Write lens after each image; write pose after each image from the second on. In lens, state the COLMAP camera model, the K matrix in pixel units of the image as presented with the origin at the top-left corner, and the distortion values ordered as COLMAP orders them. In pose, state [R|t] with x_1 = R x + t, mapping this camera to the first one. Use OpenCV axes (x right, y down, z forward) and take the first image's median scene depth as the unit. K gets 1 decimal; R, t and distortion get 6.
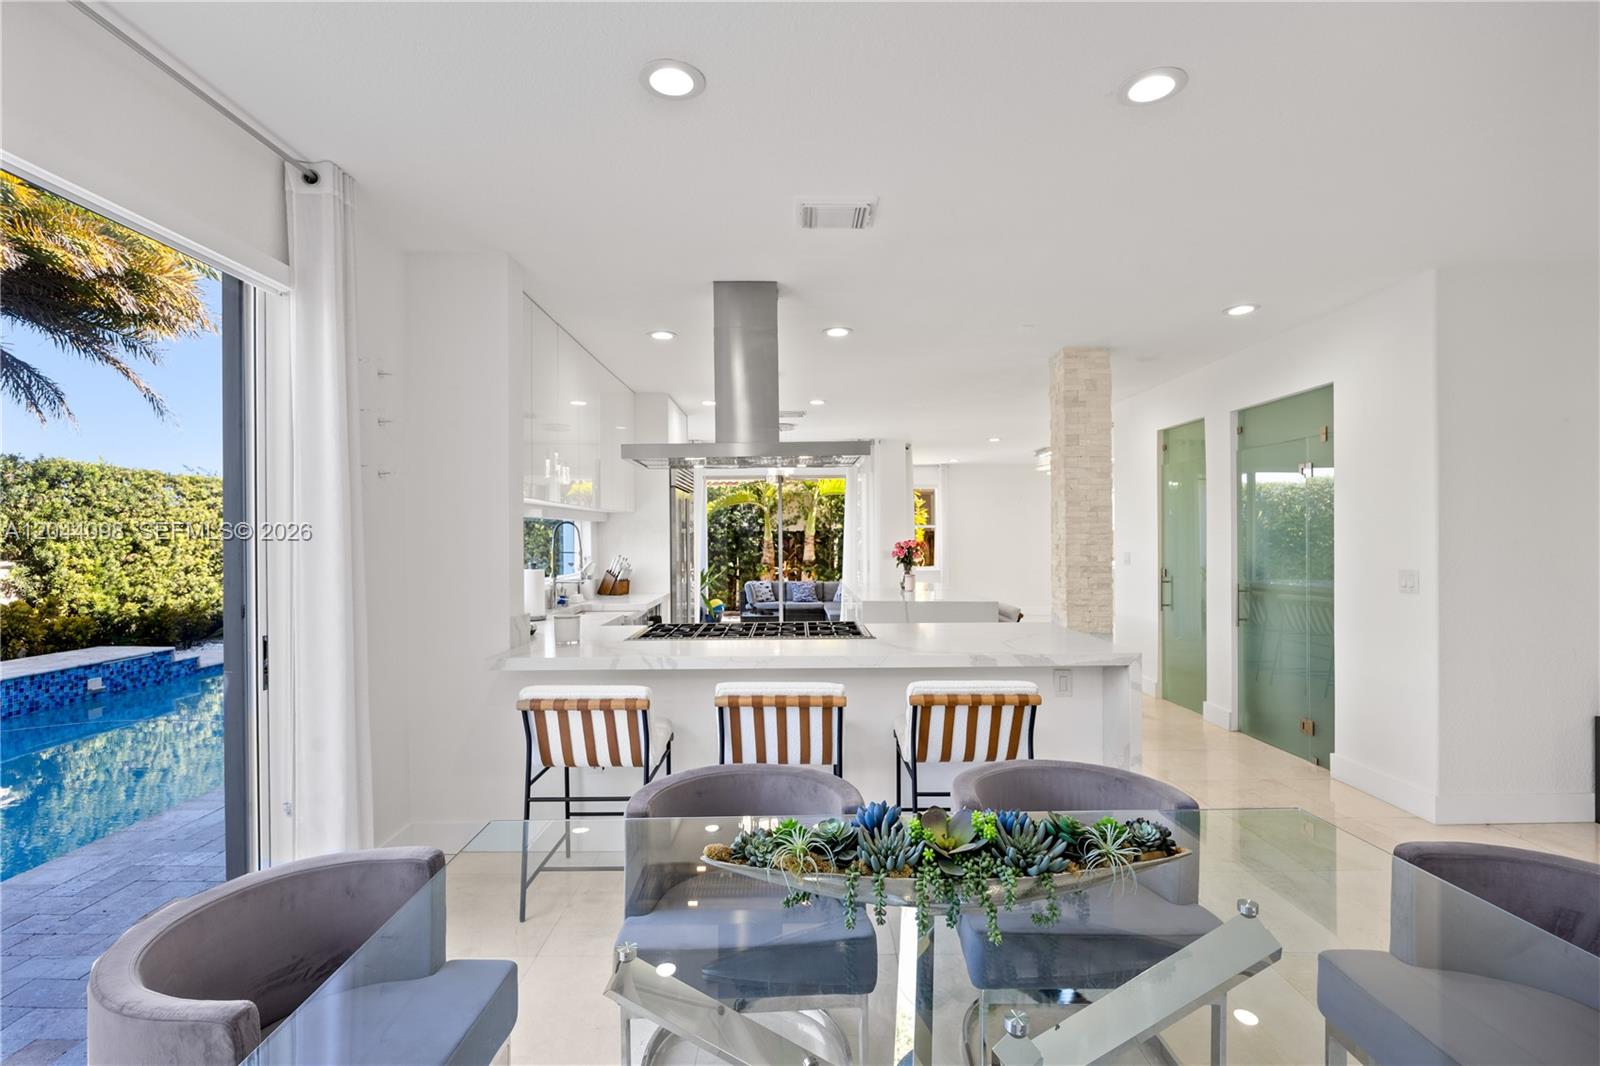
lens RADIAL K [[731.6, 0, 802.5], [0, 731.6, 521.6], [0, 0, 1]] dist [-0.020297, -0.000126]
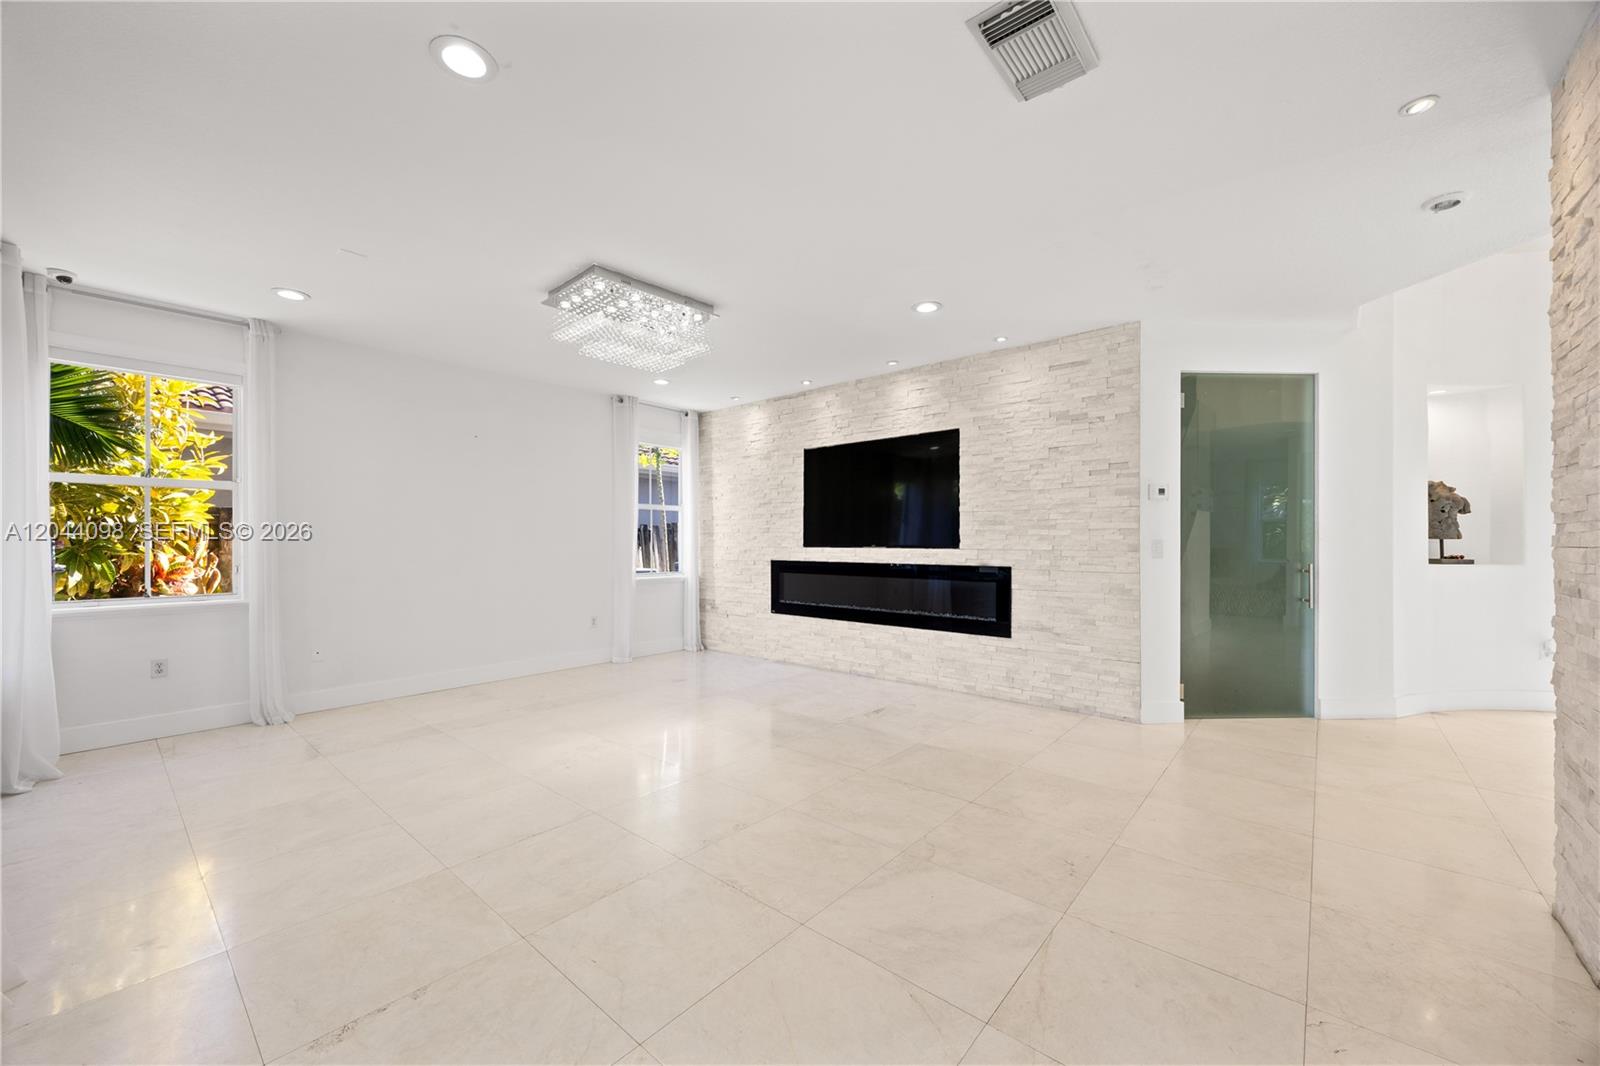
lens RADIAL K [[609.2, 0, 794.8], [0, 609.2, 541.6], [0, 0, 1]] dist [-0.001644, 0.000363]
pose [[0.664914, 0.006275, 0.746894, 0.156392], [-0.009442, 0.999955, 0.000005, 0.035032], [-0.746860, -0.007056, 0.664943, 0.648739]]
